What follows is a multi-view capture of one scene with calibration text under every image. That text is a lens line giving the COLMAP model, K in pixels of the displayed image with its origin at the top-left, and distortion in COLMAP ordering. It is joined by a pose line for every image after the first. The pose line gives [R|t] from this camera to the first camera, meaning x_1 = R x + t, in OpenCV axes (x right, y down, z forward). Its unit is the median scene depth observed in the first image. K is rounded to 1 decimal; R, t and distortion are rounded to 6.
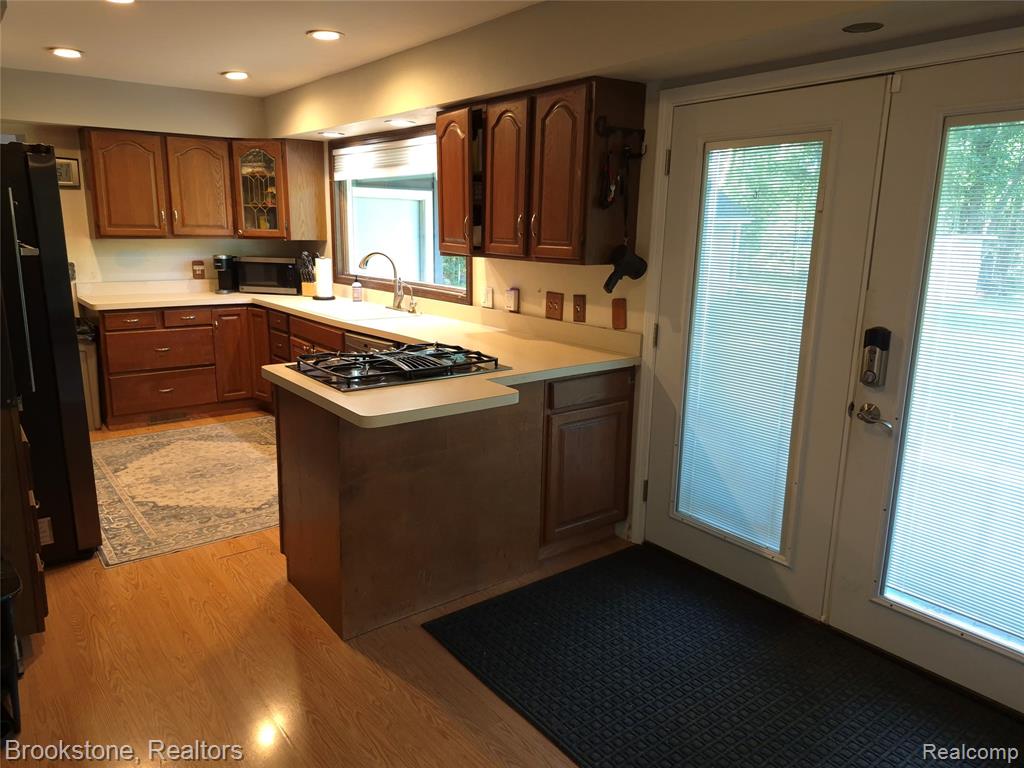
lens RADIAL K [[708.9, 0, 514.2], [0, 708.9, 381.1], [0, 0, 1]] dist [0.109298, -0.124247]
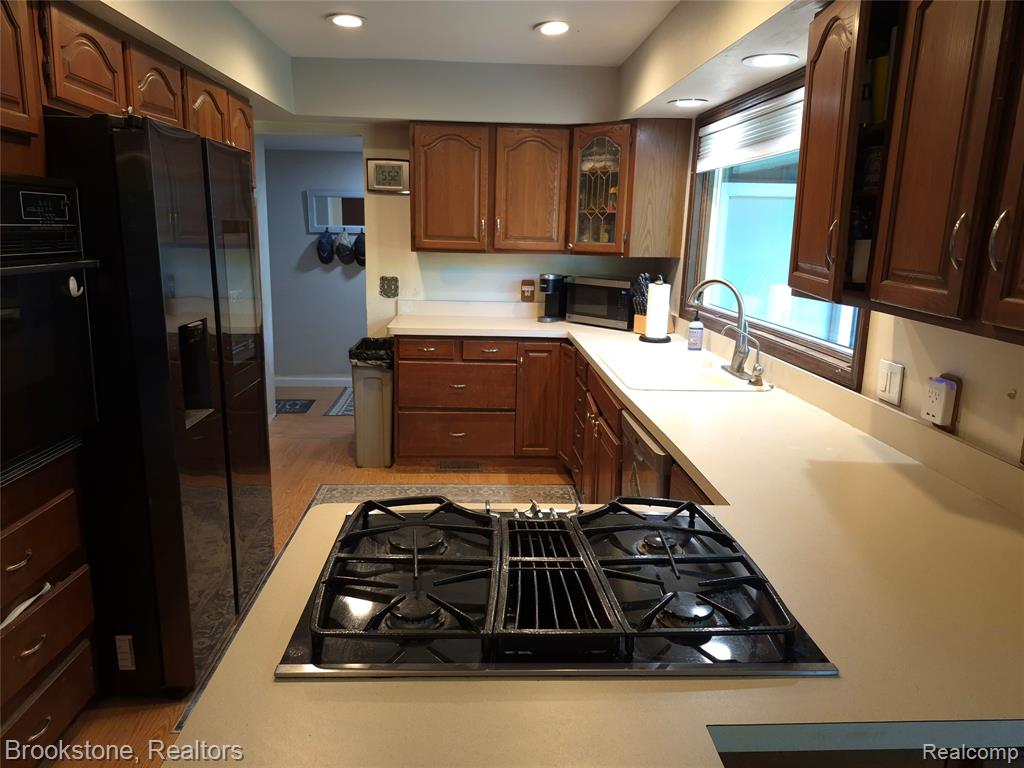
lens RADIAL K [[708.9, 0, 514.2], [0, 708.9, 381.1], [0, 0, 1]] dist [0.109298, -0.124247]
pose [[0.814899, 0.127026, -0.565512, 0.029968], [-0.135574, 0.990396, 0.027102, -0.088615], [0.563524, 0.054583, 0.824294, 0.401645]]
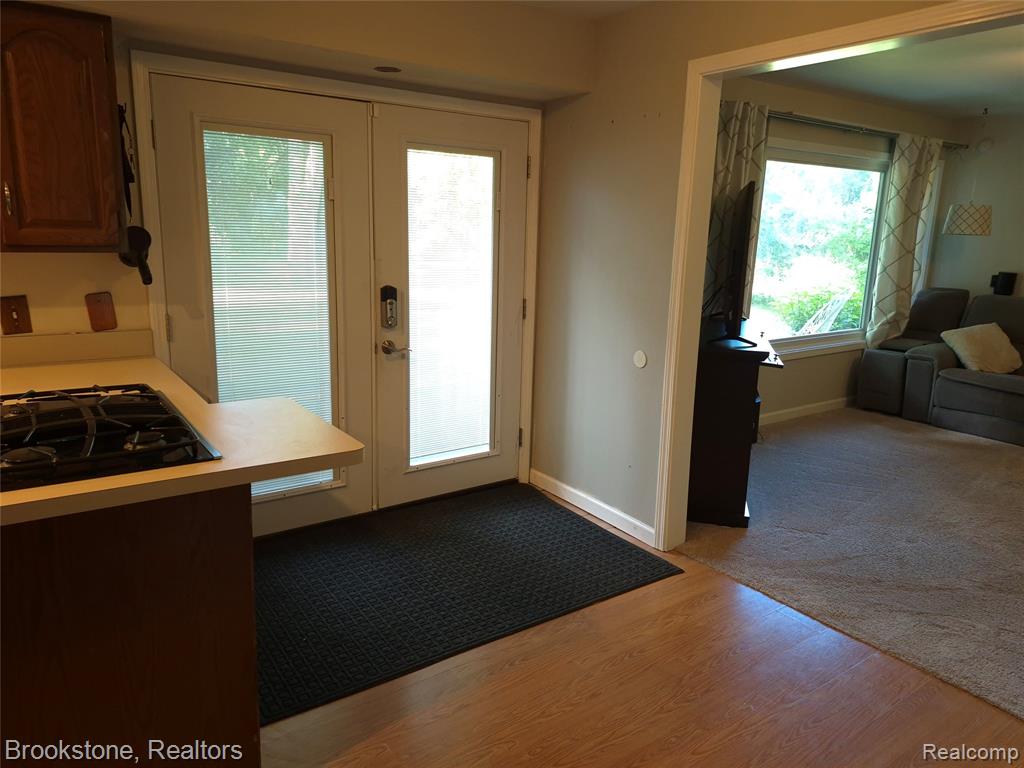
lens RADIAL K [[708.9, 0, 514.2], [0, 708.9, 381.1], [0, 0, 1]] dist [0.109298, -0.124247]
pose [[0.056433, -0.233046, 0.970827, -0.464208], [0.184775, 0.958017, 0.219230, -0.081323], [-0.981159, 0.167013, 0.097125, 0.341211]]
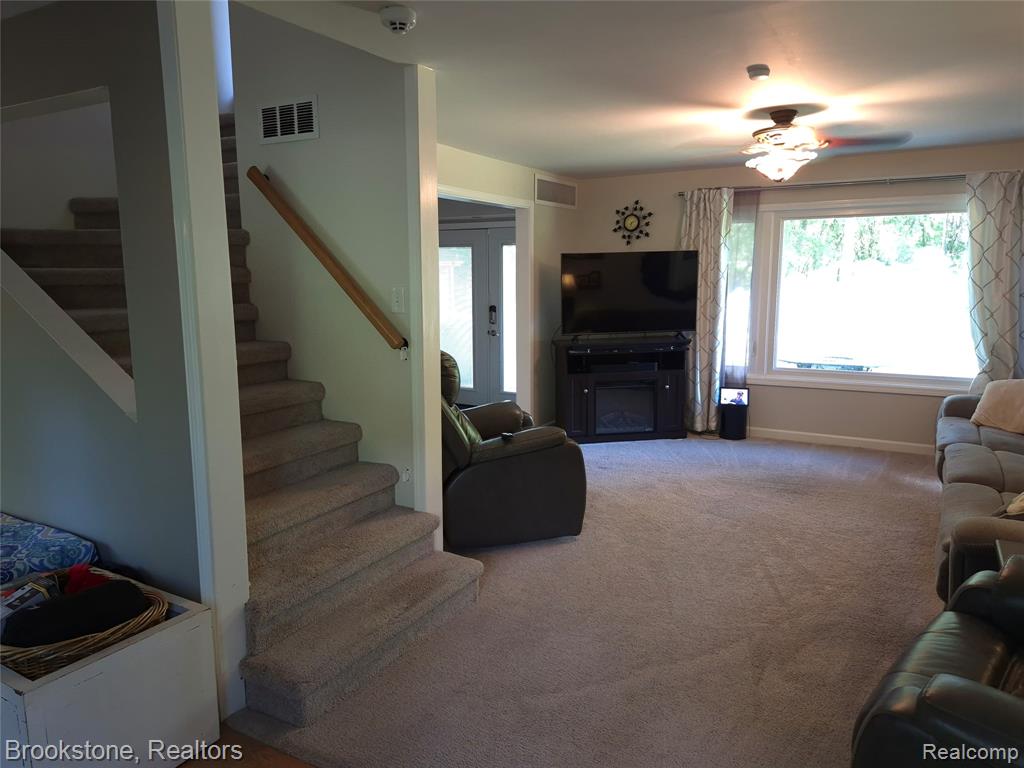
lens RADIAL K [[708.9, 0, 514.2], [0, 708.9, 381.1], [0, 0, 1]] dist [0.109298, -0.124247]
pose [[0.928454, -0.080749, 0.362565, -0.303840], [0.100657, 0.994258, -0.036325, 0.204353], [-0.357550, 0.070221, 0.931250, -1.029445]]
